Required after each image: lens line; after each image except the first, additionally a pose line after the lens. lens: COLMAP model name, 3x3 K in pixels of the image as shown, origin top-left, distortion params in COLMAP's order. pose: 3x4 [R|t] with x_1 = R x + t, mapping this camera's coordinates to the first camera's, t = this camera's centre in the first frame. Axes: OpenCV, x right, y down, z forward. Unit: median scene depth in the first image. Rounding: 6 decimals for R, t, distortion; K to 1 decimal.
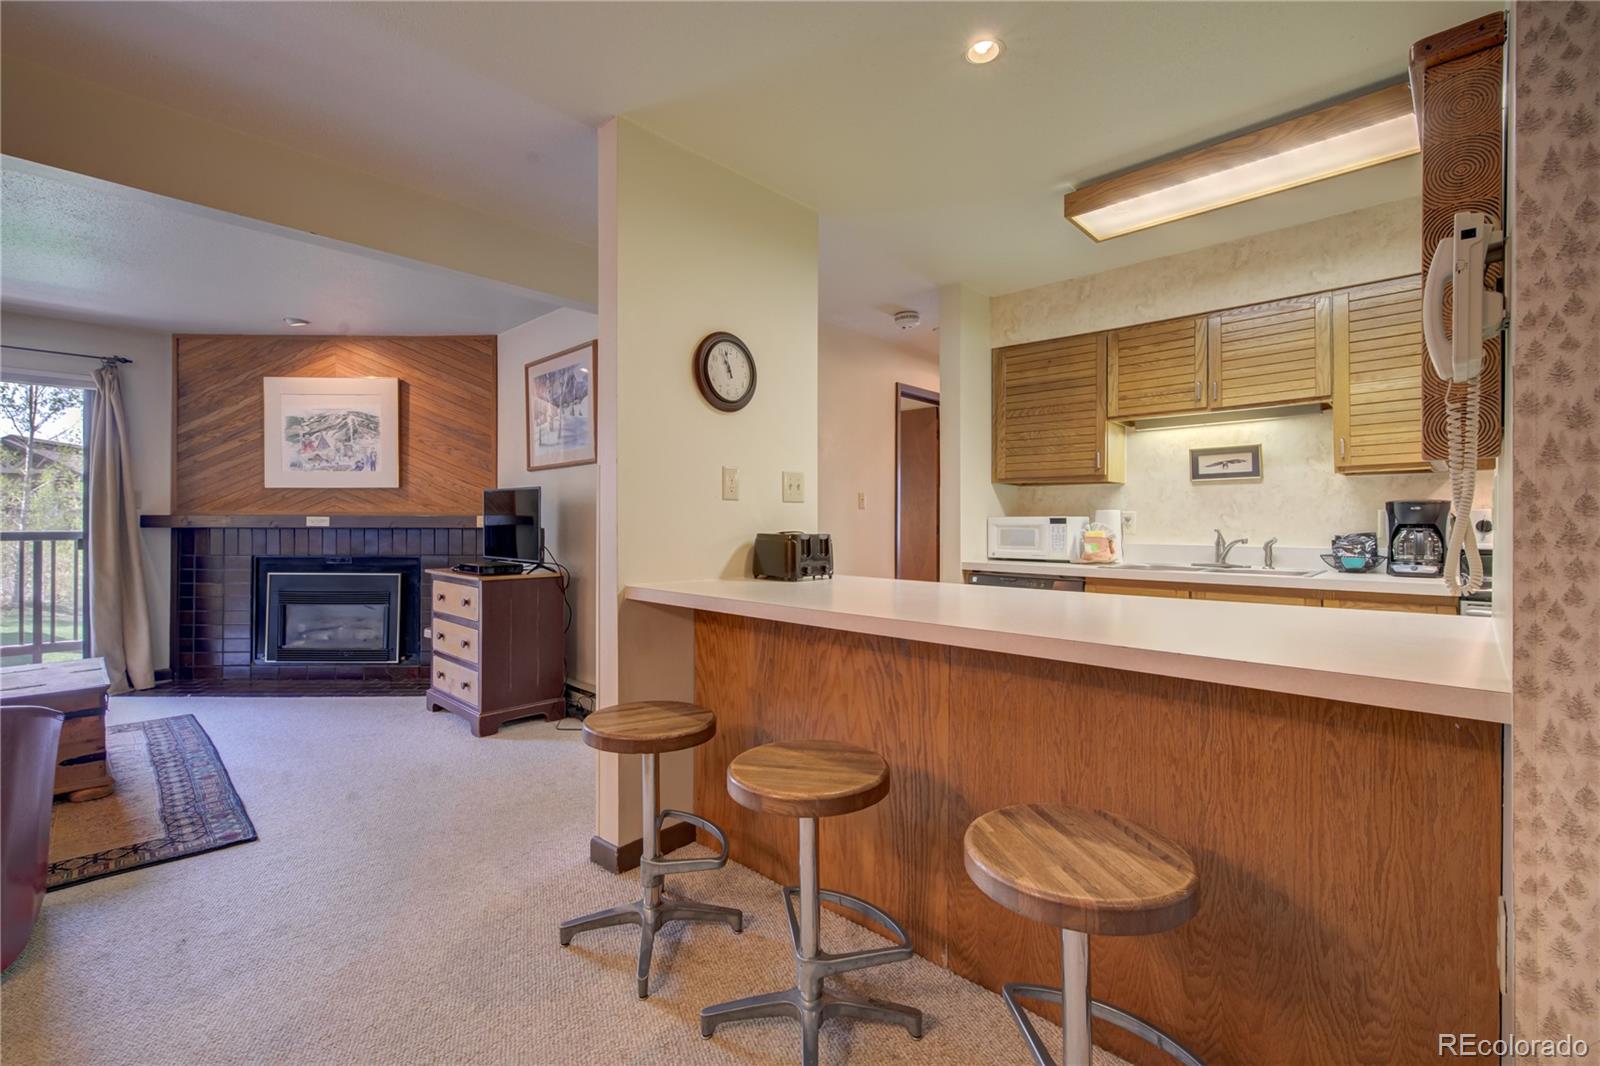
lens RADIAL K [[693.1, 0, 801.9], [0, 693.1, 526.2], [0, 0, 1]] dist [0.003174, 0.001682]
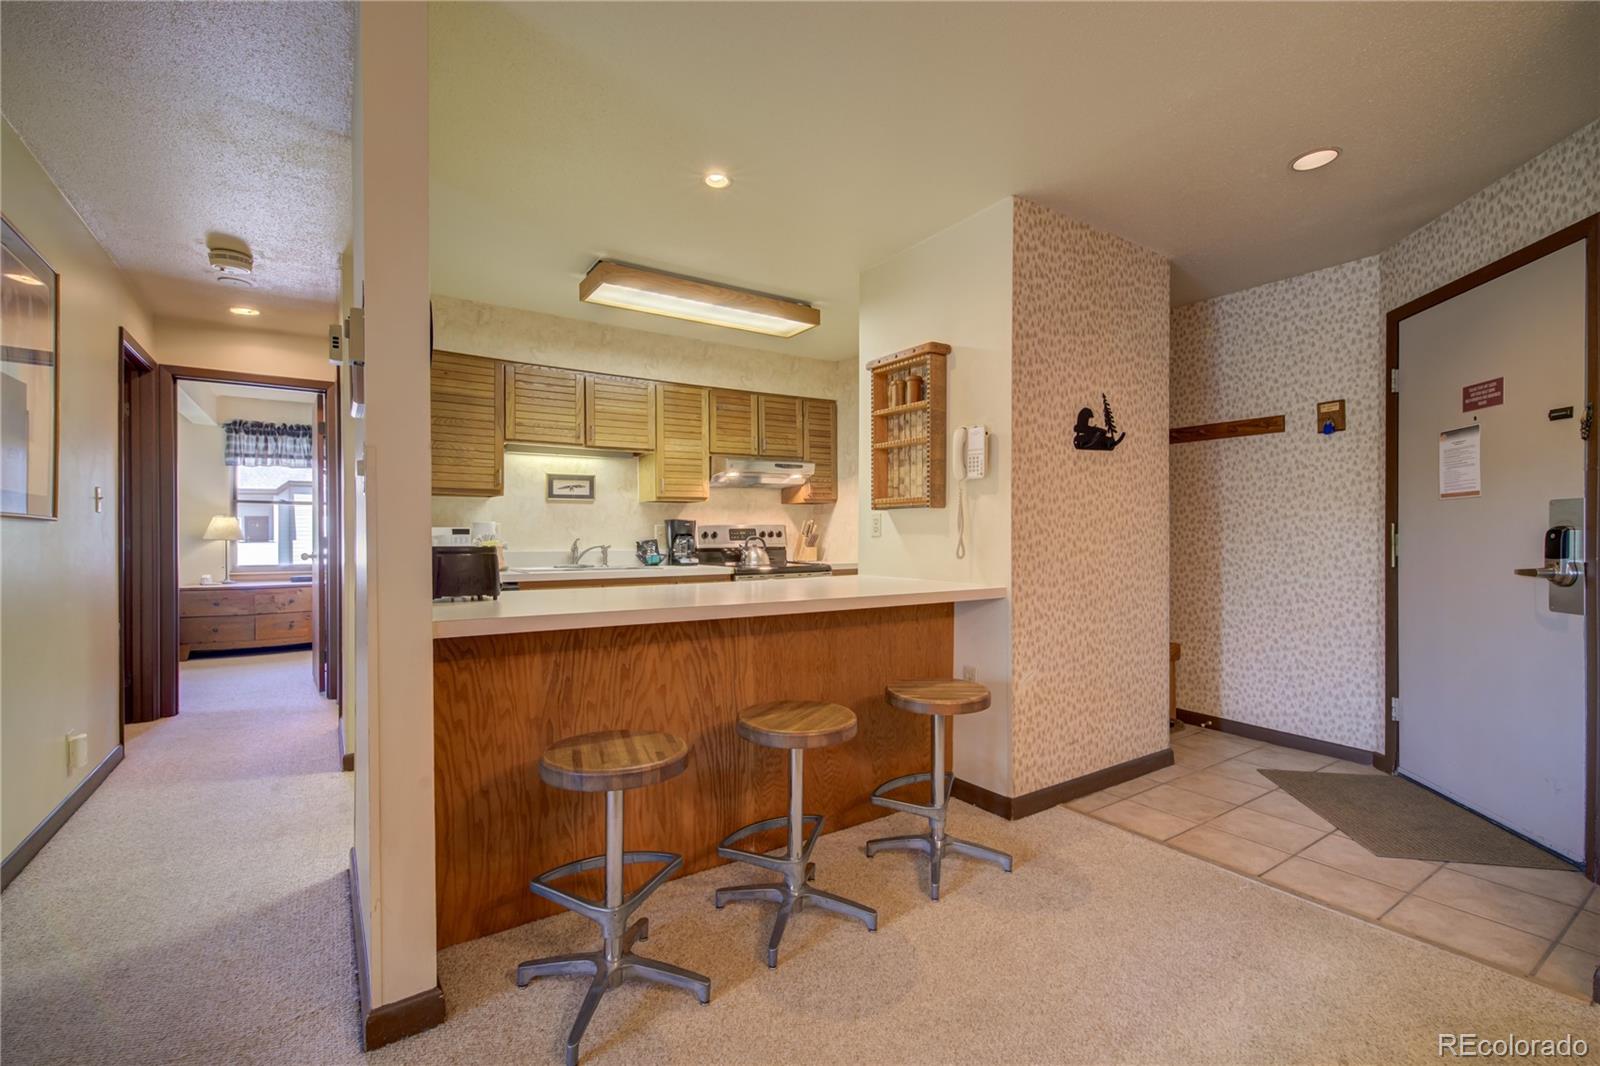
lens RADIAL K [[693.1, 0, 795.5], [0, 693.1, 536.1], [0, 0, 1]] dist [0.003174, 0.001682]
pose [[0.225544, -0.004559, 0.974222, -0.471723], [0.005306, 0.999980, 0.003451, -0.001345], [-0.974218, 0.004391, 0.225564, 0.257494]]
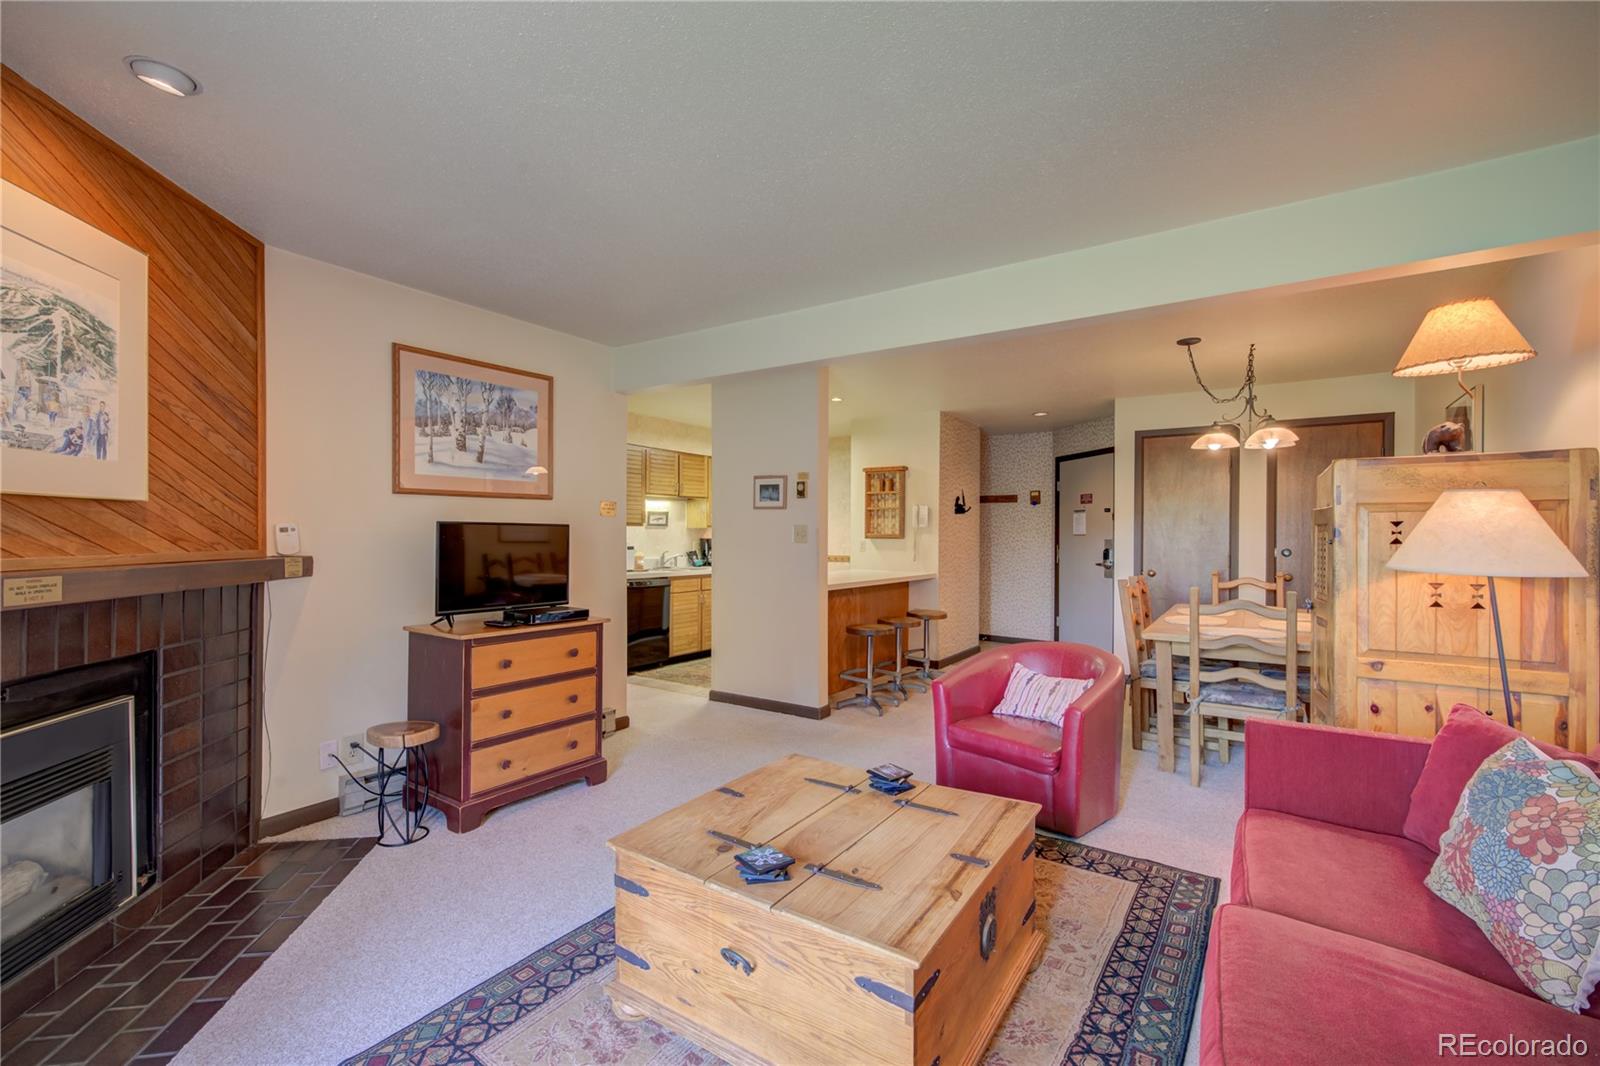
lens RADIAL K [[693.1, 0, 791.7], [0, 693.1, 534.0], [0, 0, 1]] dist [0.003174, 0.001682]
pose [[-0.158087, -0.002723, 0.987422, -1.307212], [-0.000397, 0.999996, 0.002694, -0.043198], [-0.987425, 0.000034, -0.158087, 0.792313]]
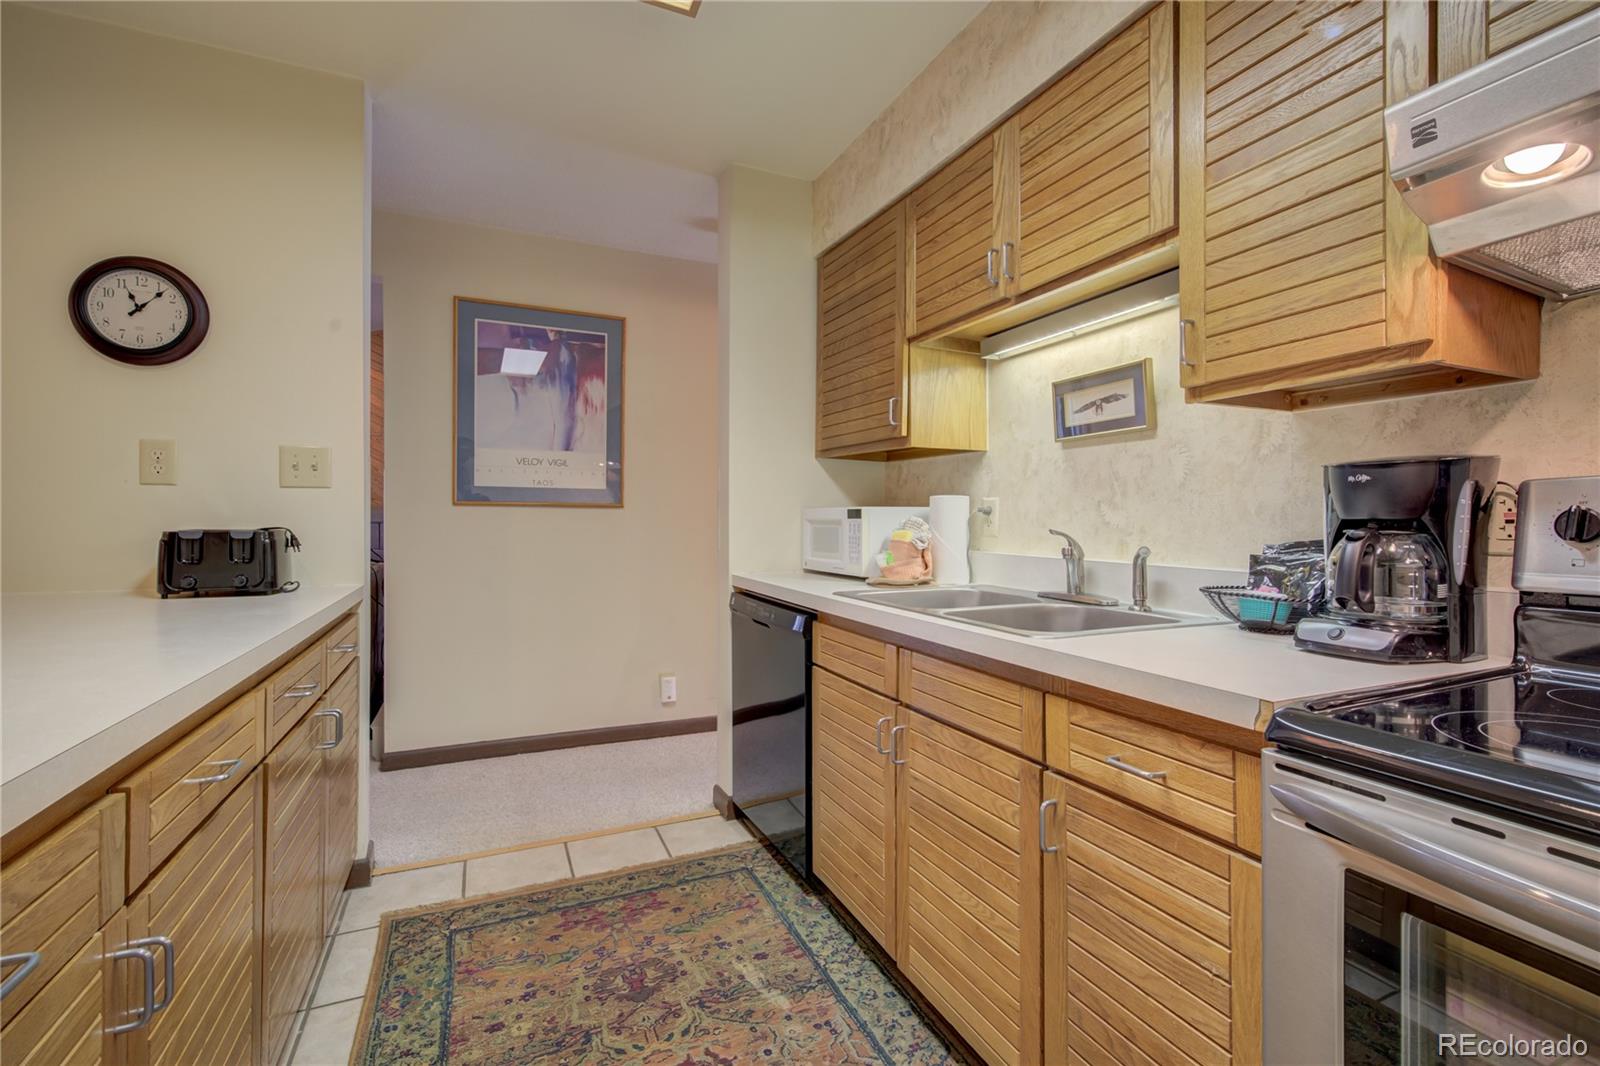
lens RADIAL K [[693.1, 0, 807.4], [0, 693.1, 506.0], [0, 0, 1]] dist [0.003174, 0.001682]
pose [[0.924786, -0.003871, -0.380468, 0.514062], [-0.003777, 0.999806, -0.019353, -0.001821], [0.380469, 0.019334, 0.924592, 0.368353]]
